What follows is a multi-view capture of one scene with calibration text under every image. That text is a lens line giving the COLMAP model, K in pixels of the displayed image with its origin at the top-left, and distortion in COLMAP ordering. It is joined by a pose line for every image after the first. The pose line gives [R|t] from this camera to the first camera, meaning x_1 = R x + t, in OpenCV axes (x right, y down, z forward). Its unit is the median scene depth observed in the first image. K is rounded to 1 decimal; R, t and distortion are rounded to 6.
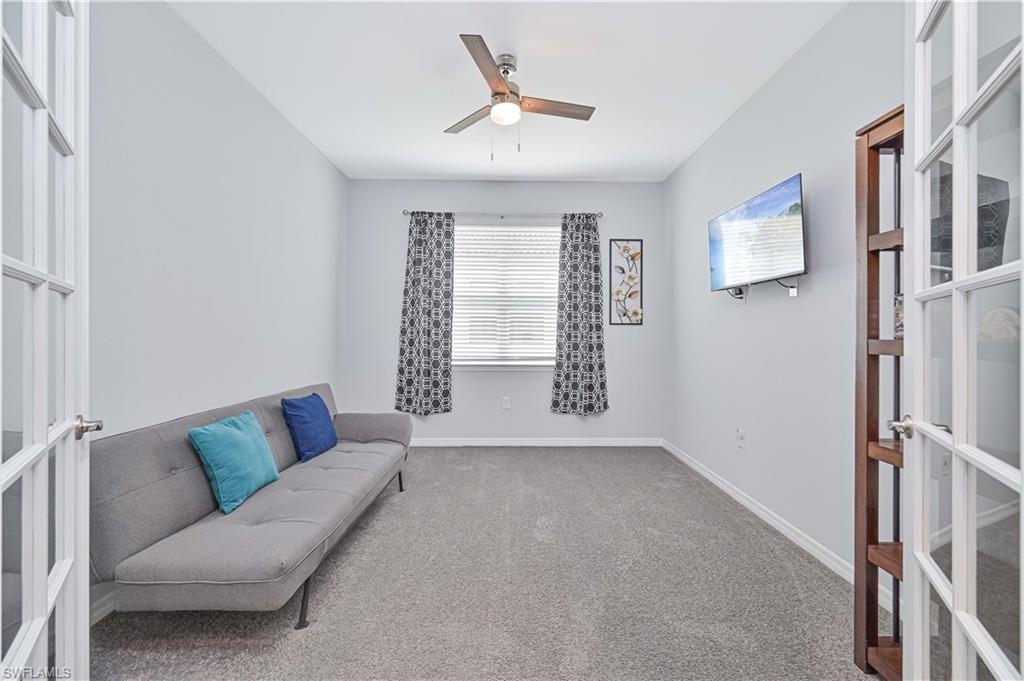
lens RADIAL K [[405.6, 0, 512.9], [0, 405.6, 334.6], [0, 0, 1]] dist [-0.001629, 0.000558]
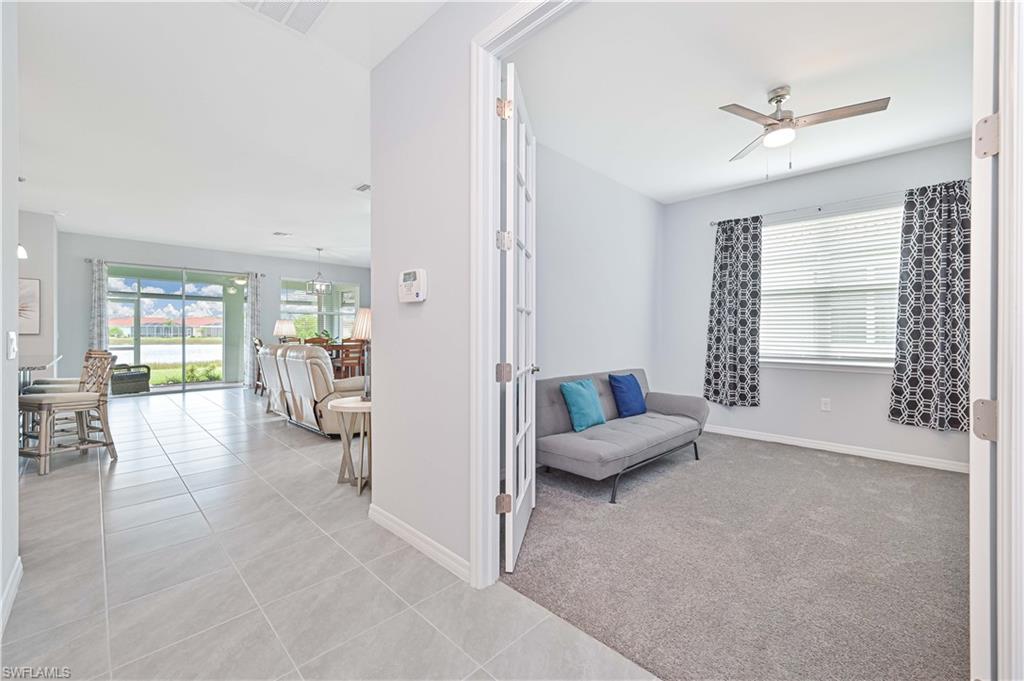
lens RADIAL K [[405.6, 0, 505.5], [0, 405.6, 334.8], [0, 0, 1]] dist [-0.001629, 0.000558]
pose [[0.691537, 0.002739, -0.722336, 0.155573], [-0.003648, 0.999993, 0.000300, 0.008376], [0.722332, 0.002428, 0.691543, -0.196905]]
